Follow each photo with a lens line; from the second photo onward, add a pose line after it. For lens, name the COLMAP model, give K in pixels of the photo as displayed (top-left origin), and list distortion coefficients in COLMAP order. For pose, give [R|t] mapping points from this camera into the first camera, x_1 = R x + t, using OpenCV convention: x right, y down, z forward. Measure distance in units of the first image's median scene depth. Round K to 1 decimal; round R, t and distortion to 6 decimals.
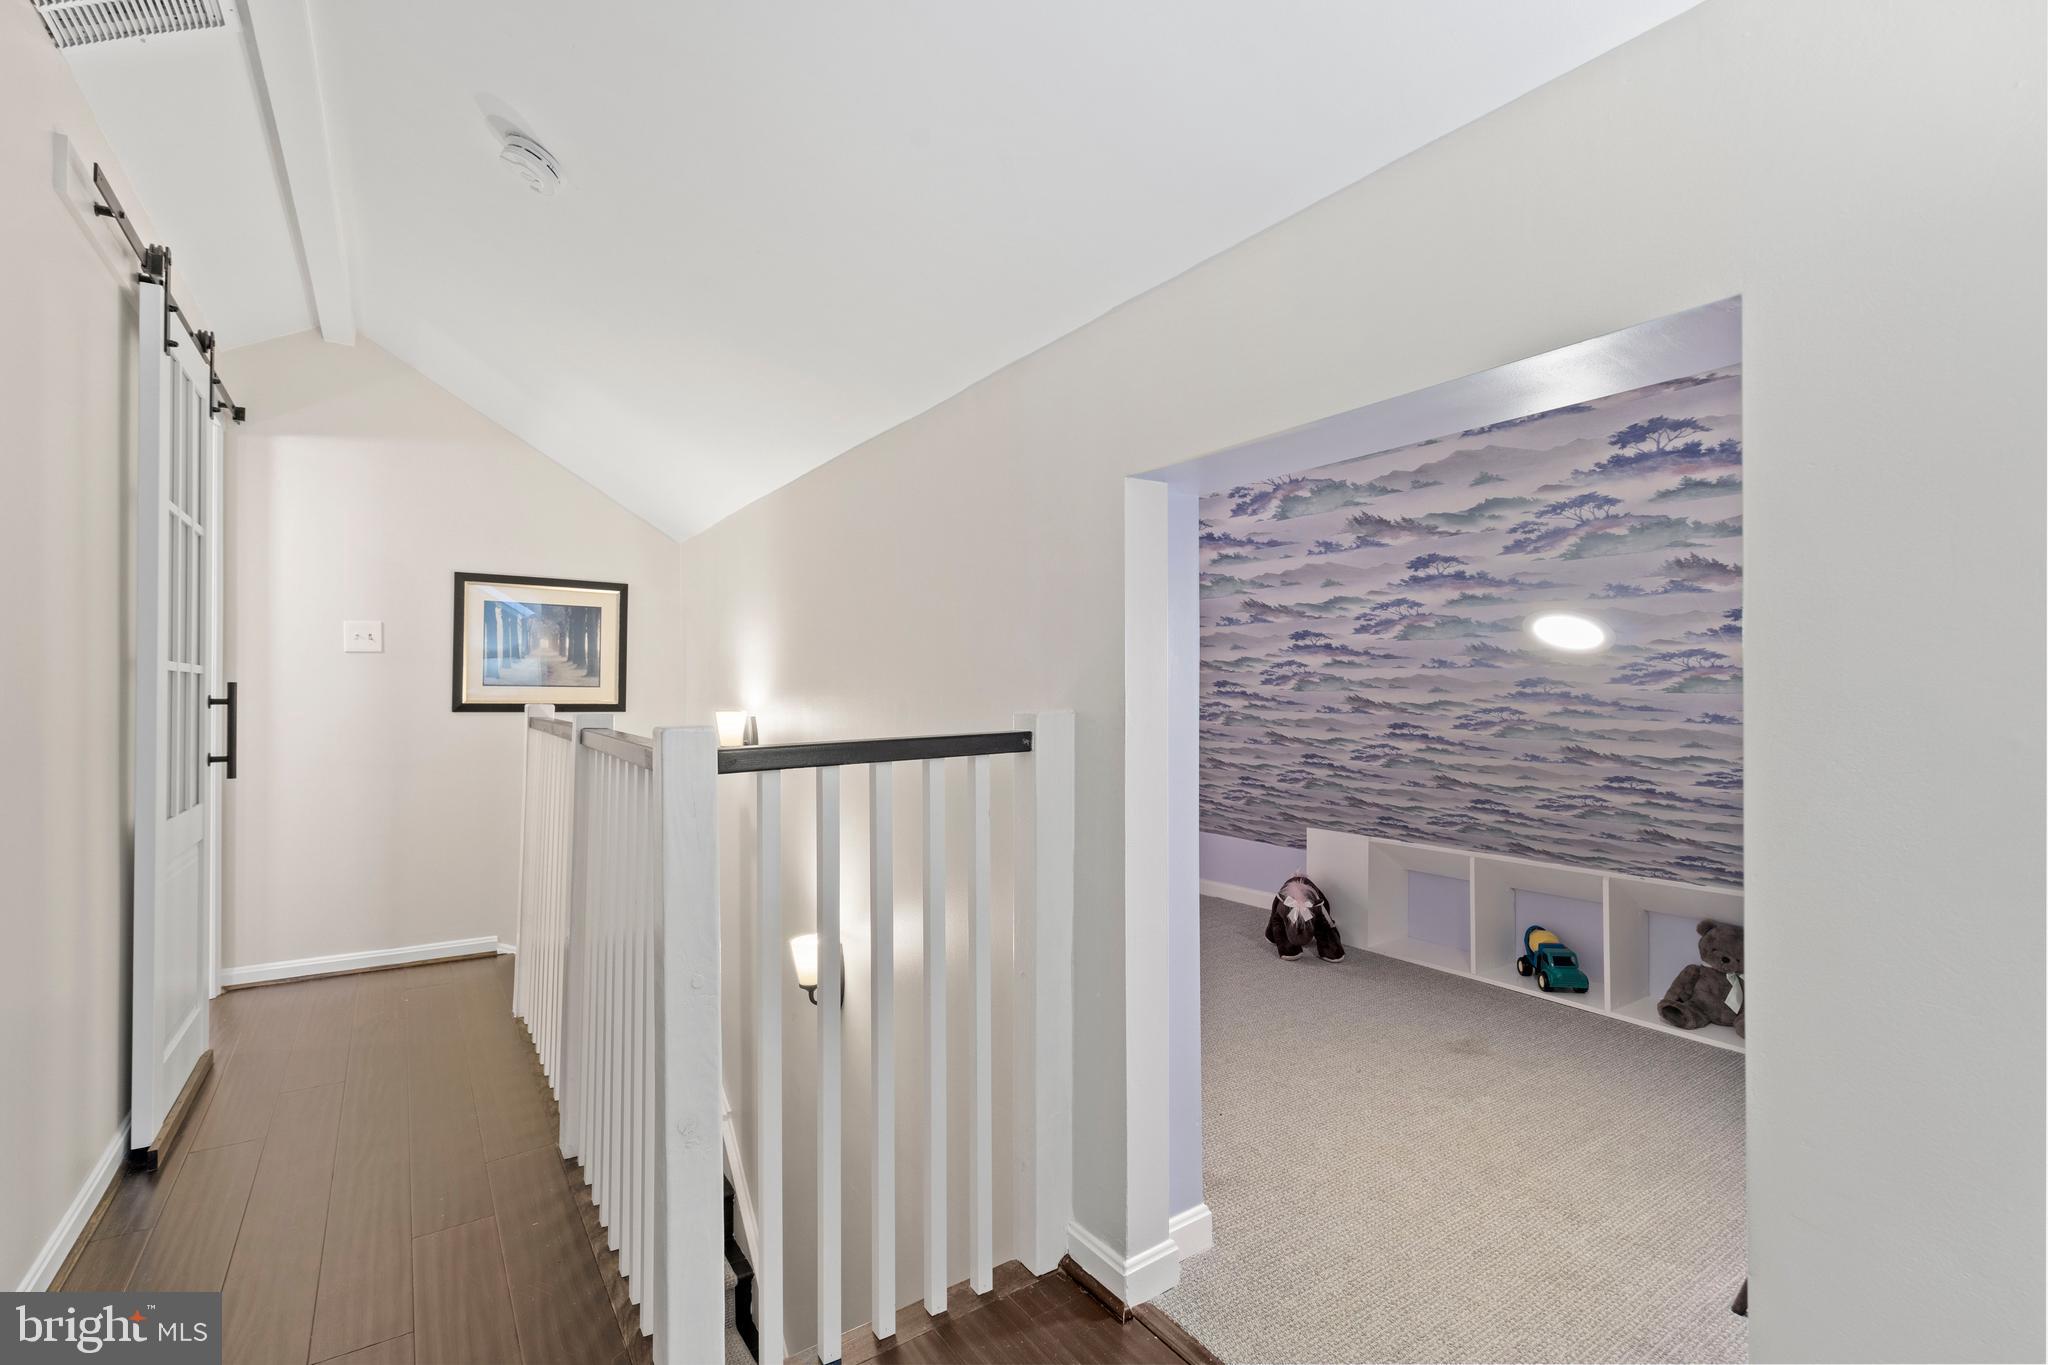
lens RADIAL K [[940.2, 0, 1014.3], [0, 940.2, 687.2], [0, 0, 1]] dist [-0.004459, 0.002388]
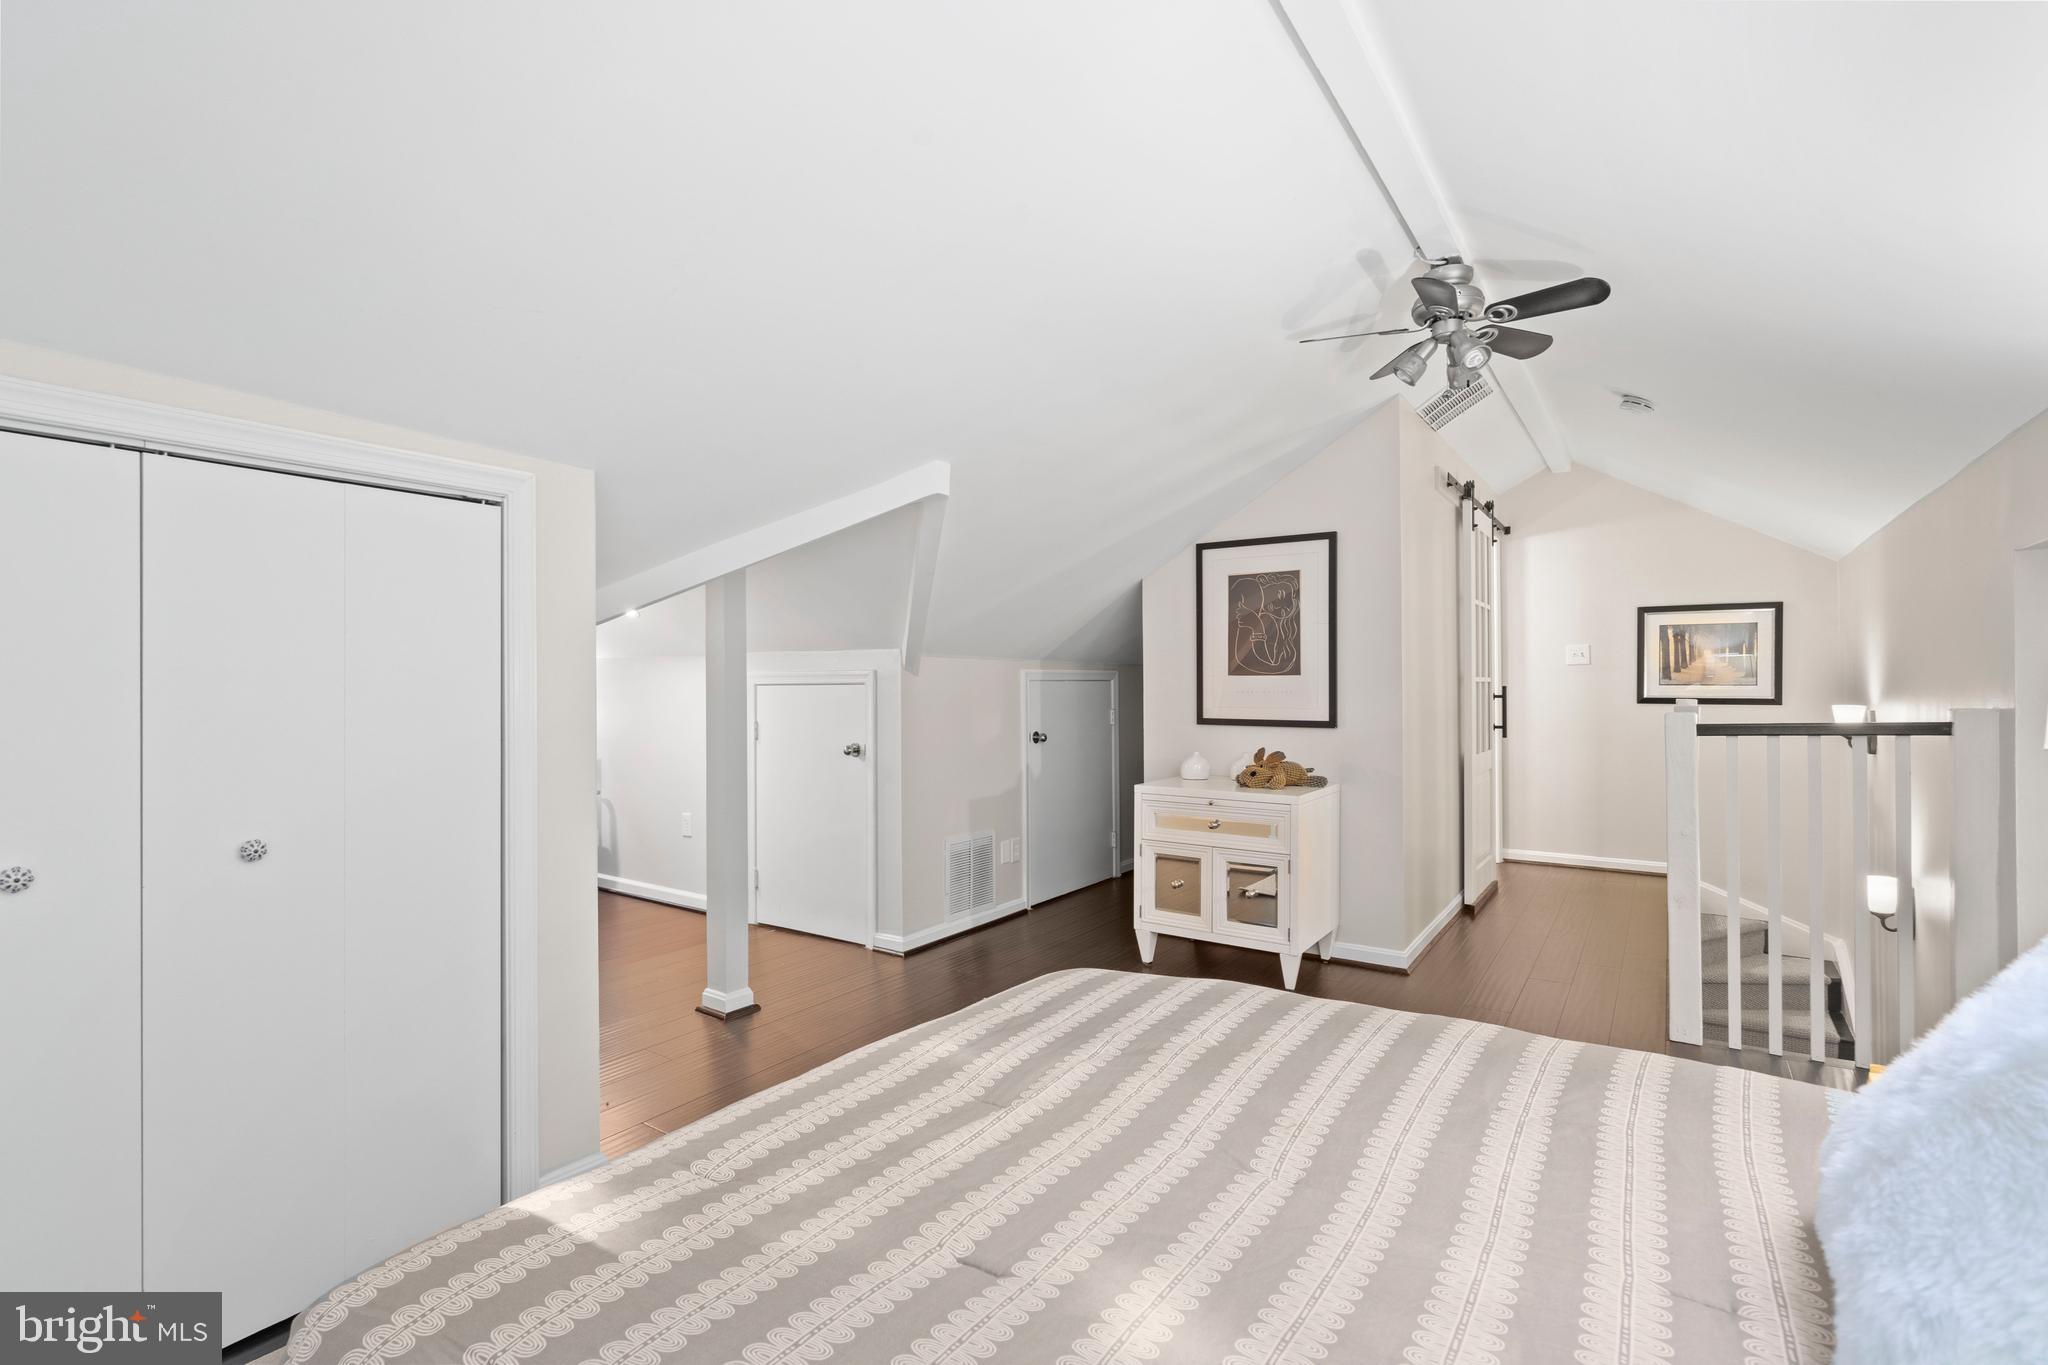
lens RADIAL K [[940.2, 0, 1012.4], [0, 940.2, 686.8], [0, 0, 1]] dist [-0.004459, 0.002388]
pose [[0.369050, -0.002566, -0.929406, 0.532190], [0.012894, 0.999914, 0.002359, -0.020175], [0.929320, -0.012855, 0.369052, -0.588439]]
